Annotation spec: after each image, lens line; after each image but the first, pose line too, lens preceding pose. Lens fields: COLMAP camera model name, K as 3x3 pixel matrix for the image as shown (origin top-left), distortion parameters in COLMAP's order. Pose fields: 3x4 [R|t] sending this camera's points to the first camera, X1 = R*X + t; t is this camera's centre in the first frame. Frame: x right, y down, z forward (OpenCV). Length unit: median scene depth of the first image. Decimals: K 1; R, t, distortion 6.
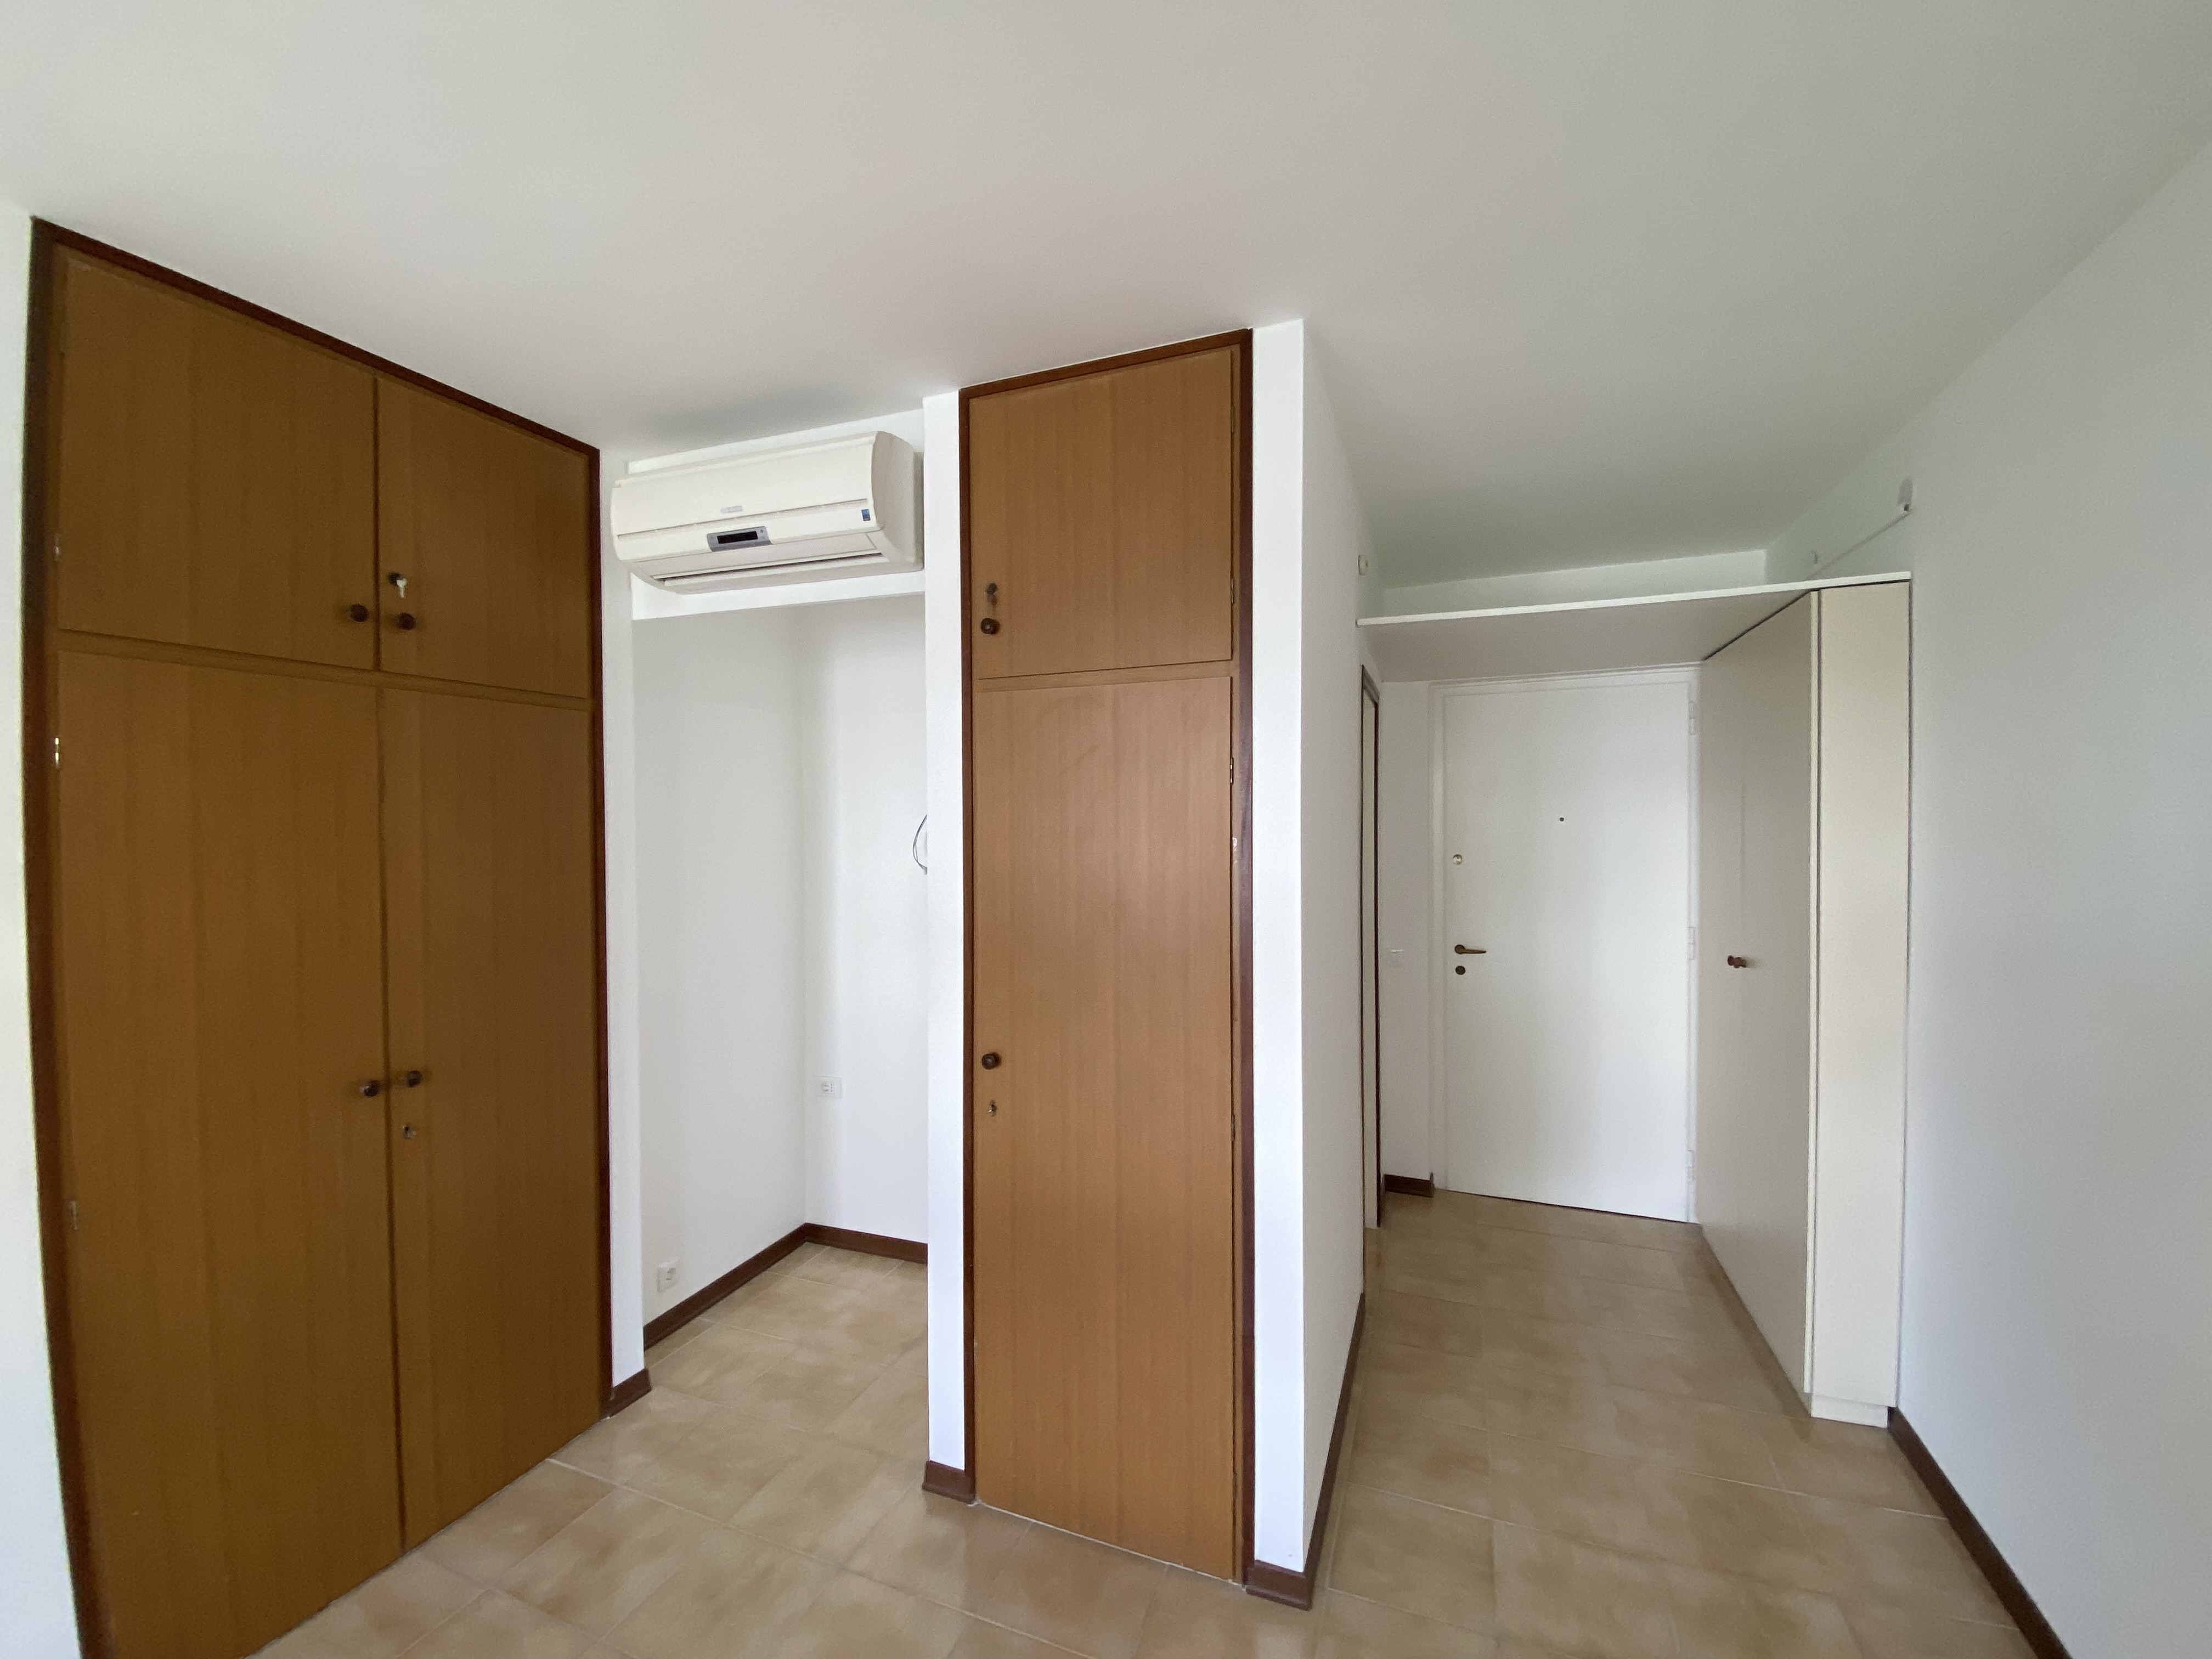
lens RADIAL K [[896.1, 0, 1093.7], [0, 896.1, 838.0], [0, 0, 1]] dist [0.021640, -0.017107]
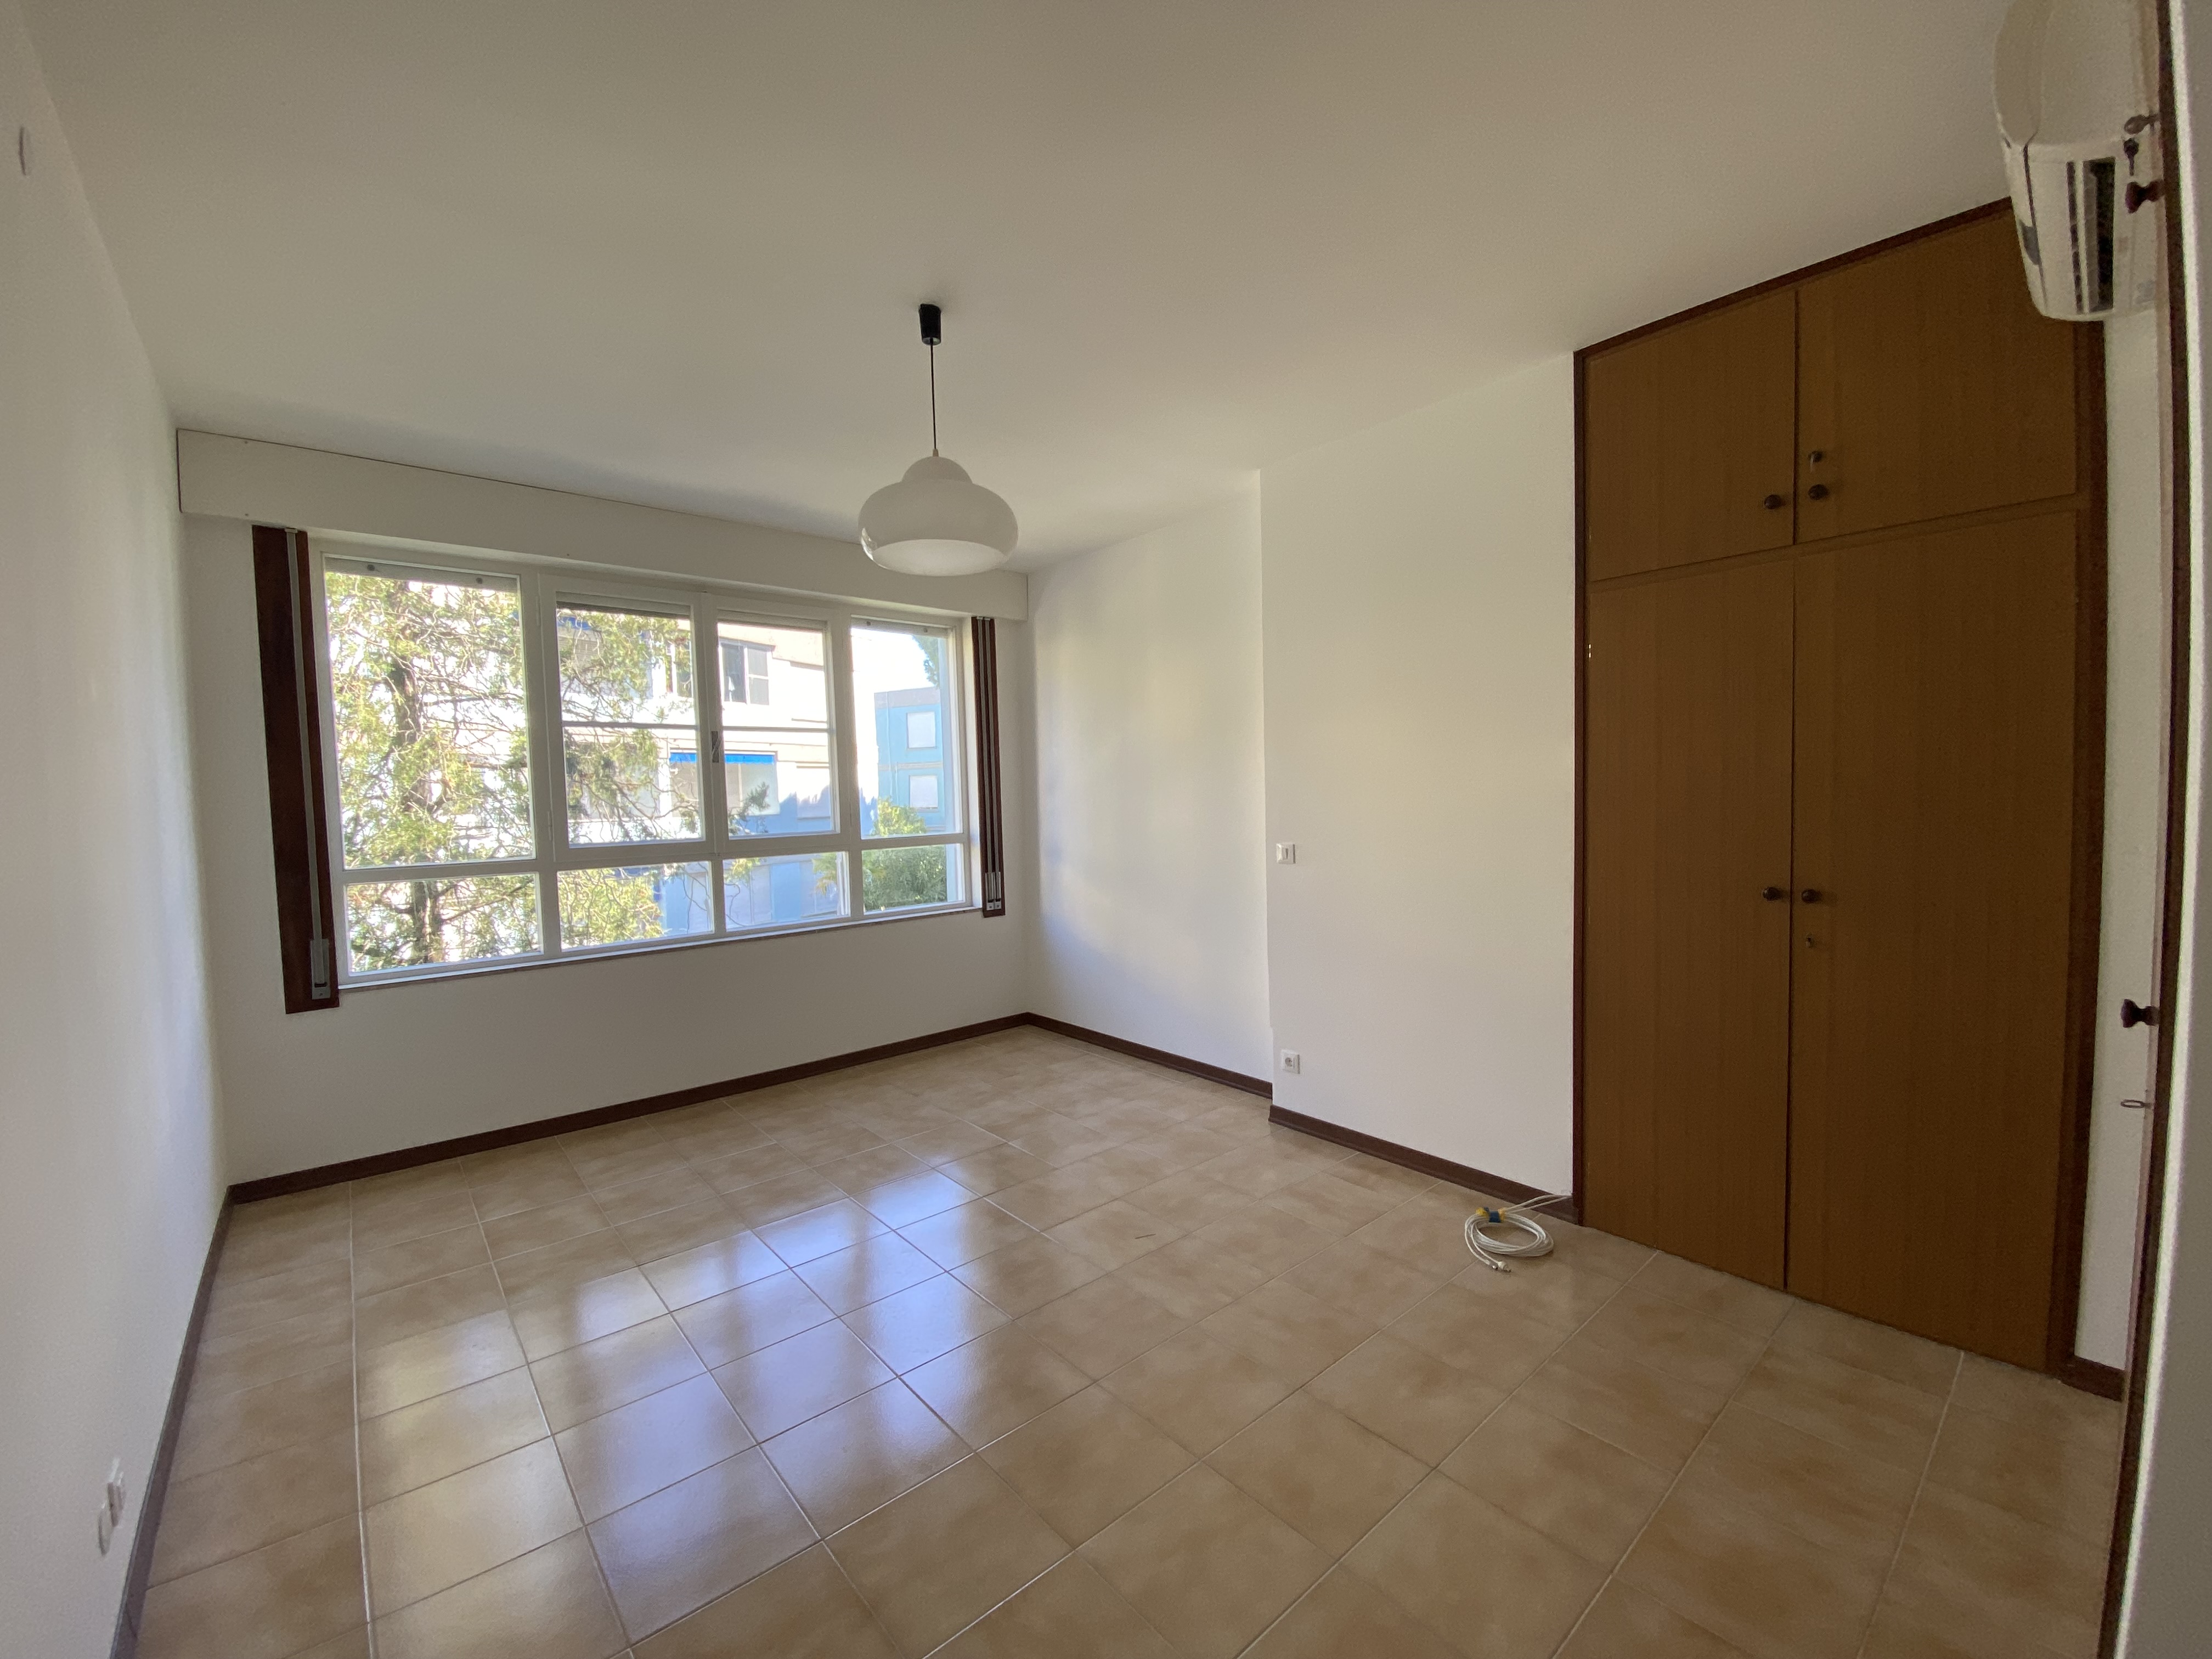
lens RADIAL K [[896.1, 0, 1103.1], [0, 896.1, 826.4], [0, 0, 1]] dist [0.021640, -0.017107]
pose [[-0.460293, 0.055599, -0.886024, 0.623089], [0.013907, 0.998366, 0.055424, 0.095357], [0.887658, 0.013189, -0.460314, 0.678893]]
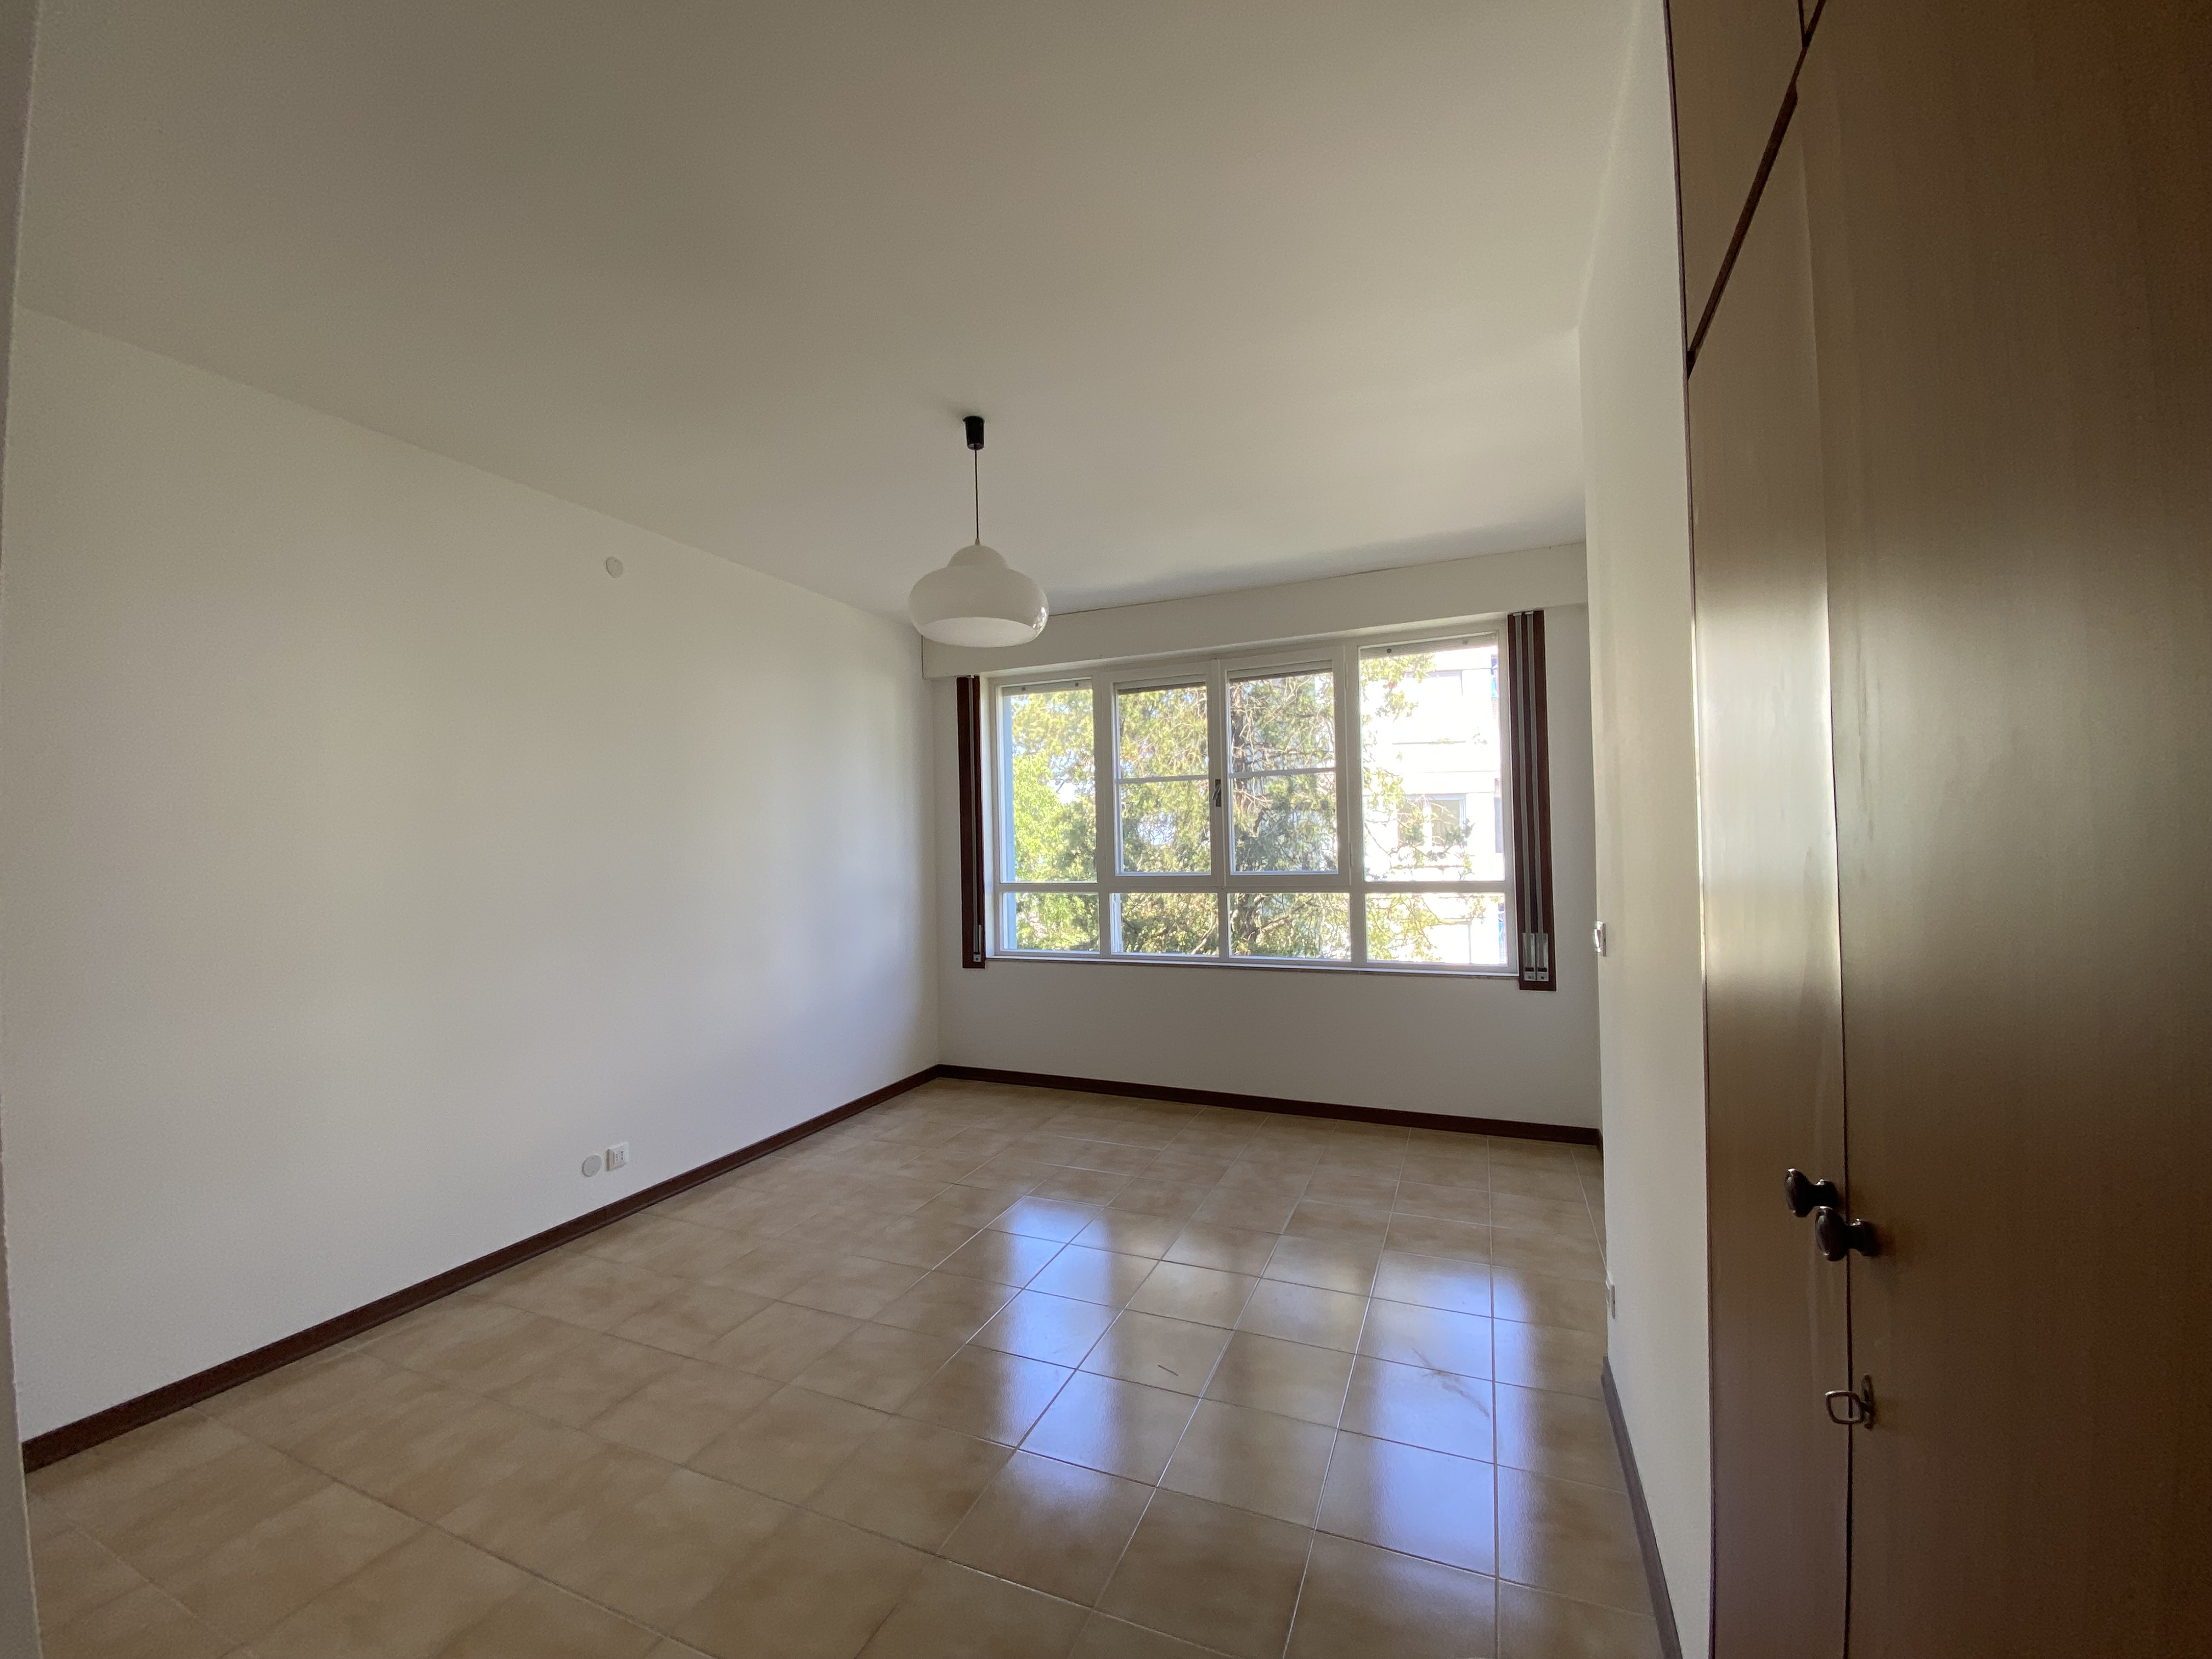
lens RADIAL K [[896.1, 0, 1096.3], [0, 896.1, 827.8], [0, 0, 1]] dist [0.021640, -0.017107]
pose [[-0.999401, 0.028683, 0.019351, -0.472167], [0.028616, 0.999584, -0.003705, 0.104924], [-0.019449, -0.003149, -0.999806, 1.234540]]
